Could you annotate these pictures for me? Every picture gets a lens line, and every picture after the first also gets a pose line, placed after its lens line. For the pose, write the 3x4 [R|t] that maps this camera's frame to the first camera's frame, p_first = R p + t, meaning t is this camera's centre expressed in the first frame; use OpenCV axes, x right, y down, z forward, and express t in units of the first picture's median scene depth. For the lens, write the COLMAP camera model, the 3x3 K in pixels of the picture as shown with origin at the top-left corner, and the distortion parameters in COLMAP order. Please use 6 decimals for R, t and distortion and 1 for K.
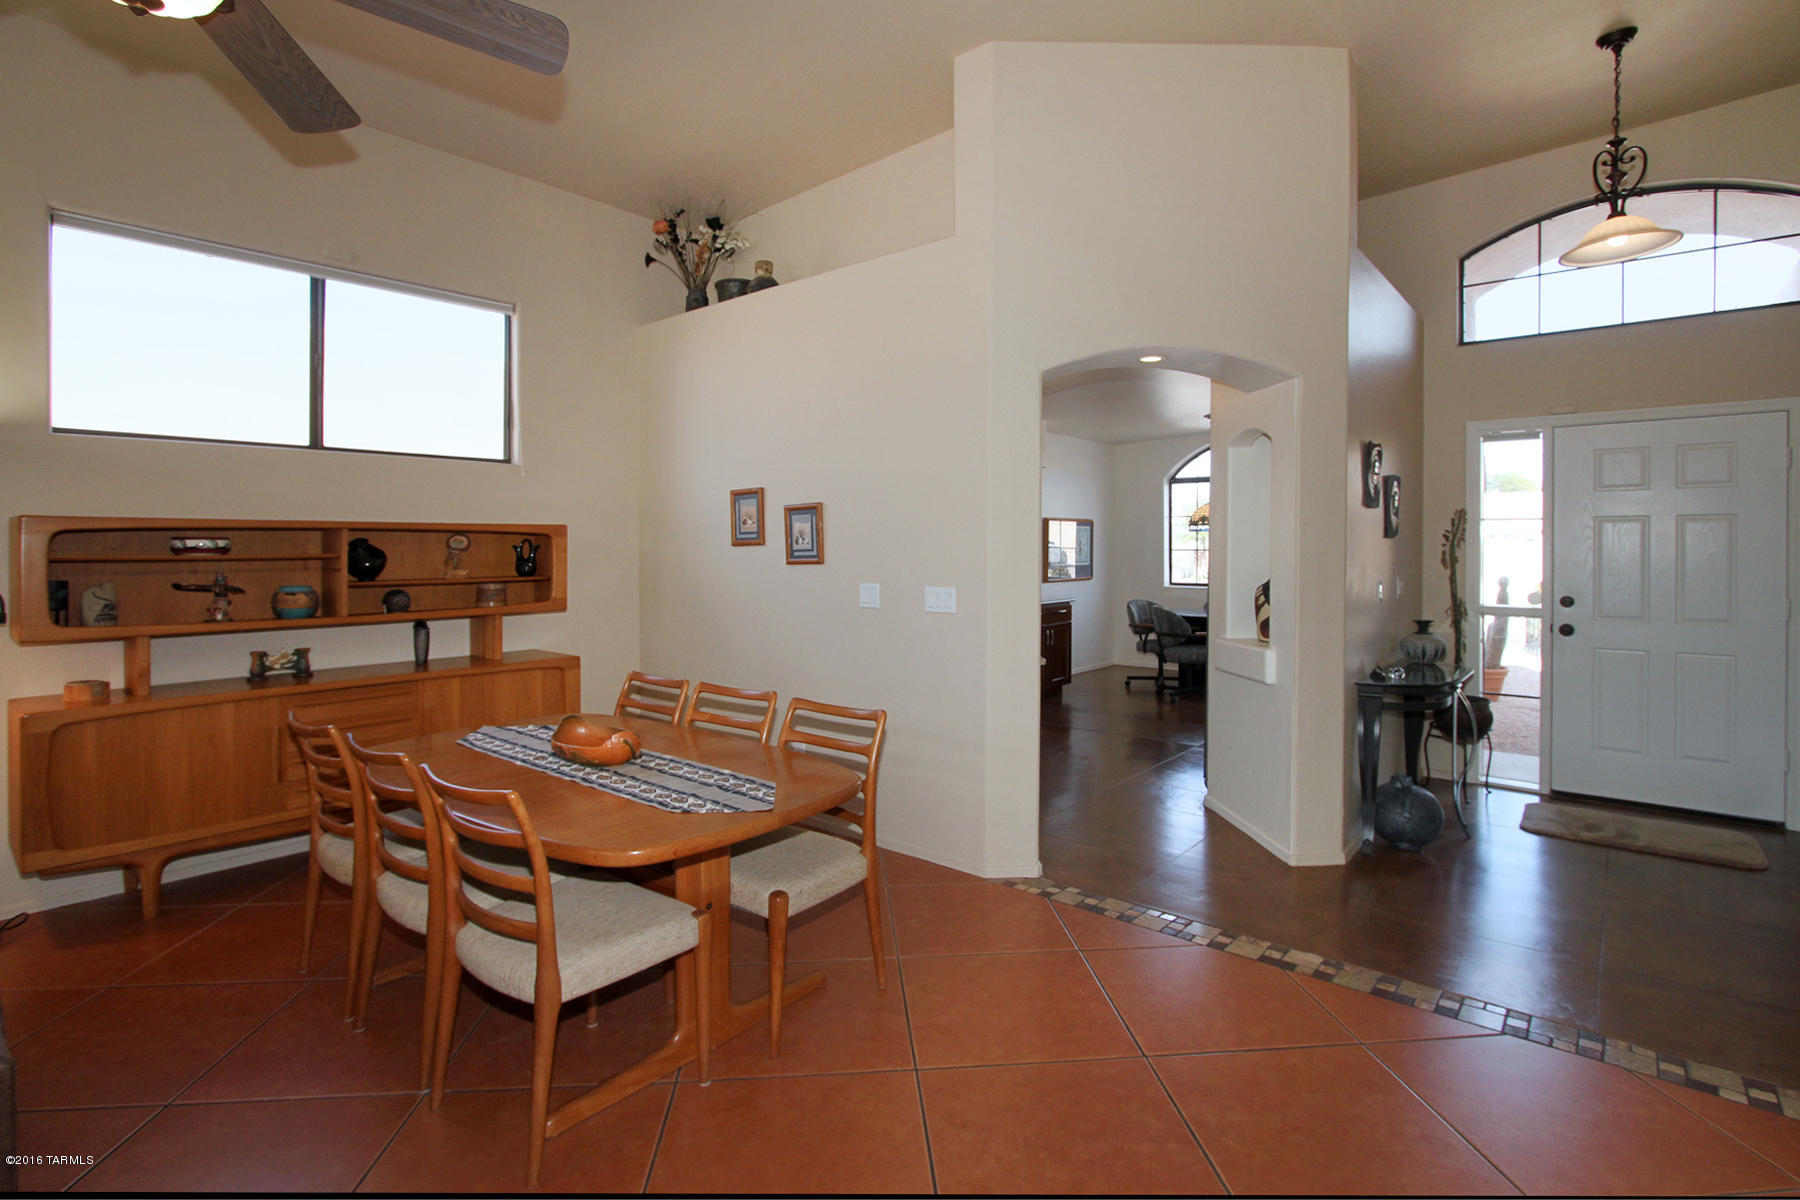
lens RADIAL K [[865.9, 0, 827.3], [0, 865.9, 574.0], [0, 0, 1]] dist [-0.021170, 0.002824]
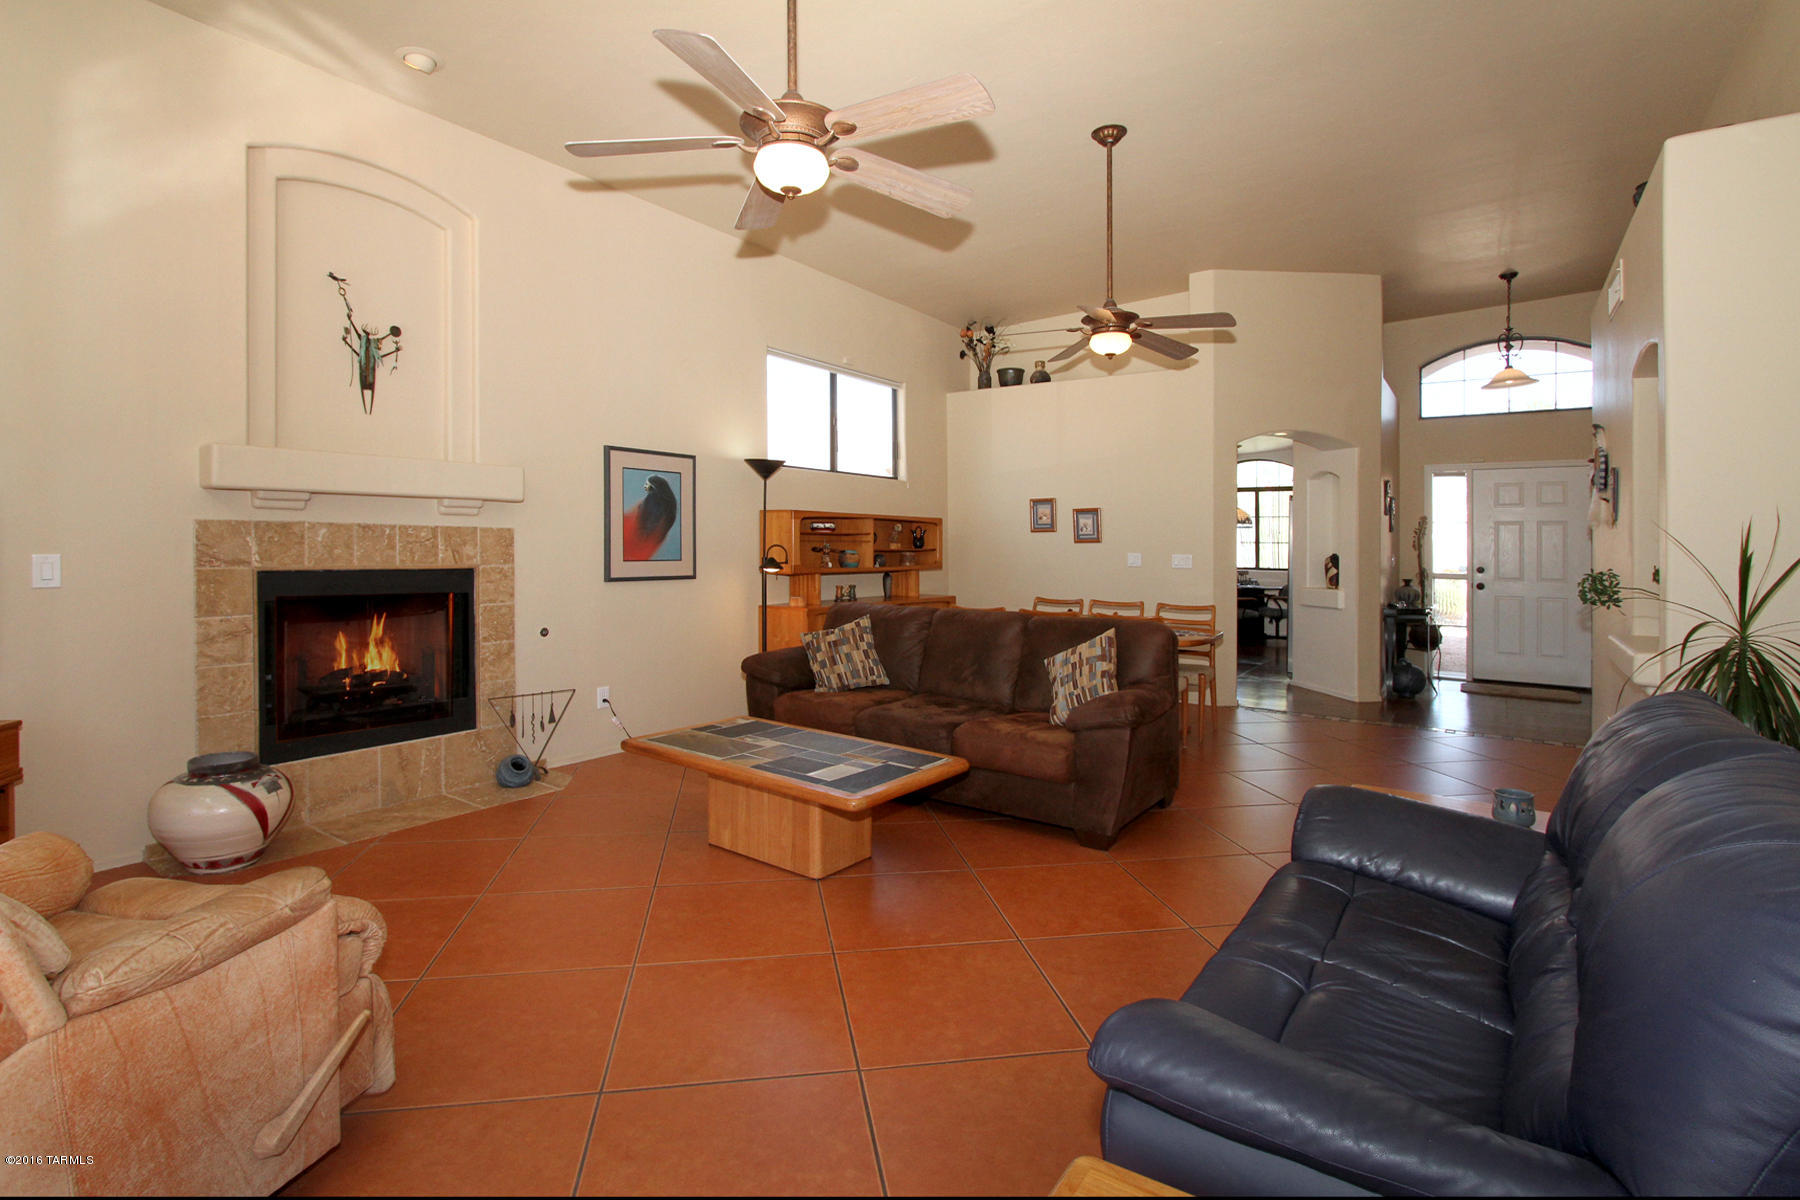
lens RADIAL K [[865.9, 0, 865.8], [0, 865.9, 557.2], [0, 0, 1]] dist [-0.021170, 0.002824]
pose [[0.993092, 0.008548, 0.117030, -0.629431], [-0.006688, 0.999845, -0.016275, 0.045871], [-0.117151, 0.015380, 0.992995, -0.636223]]
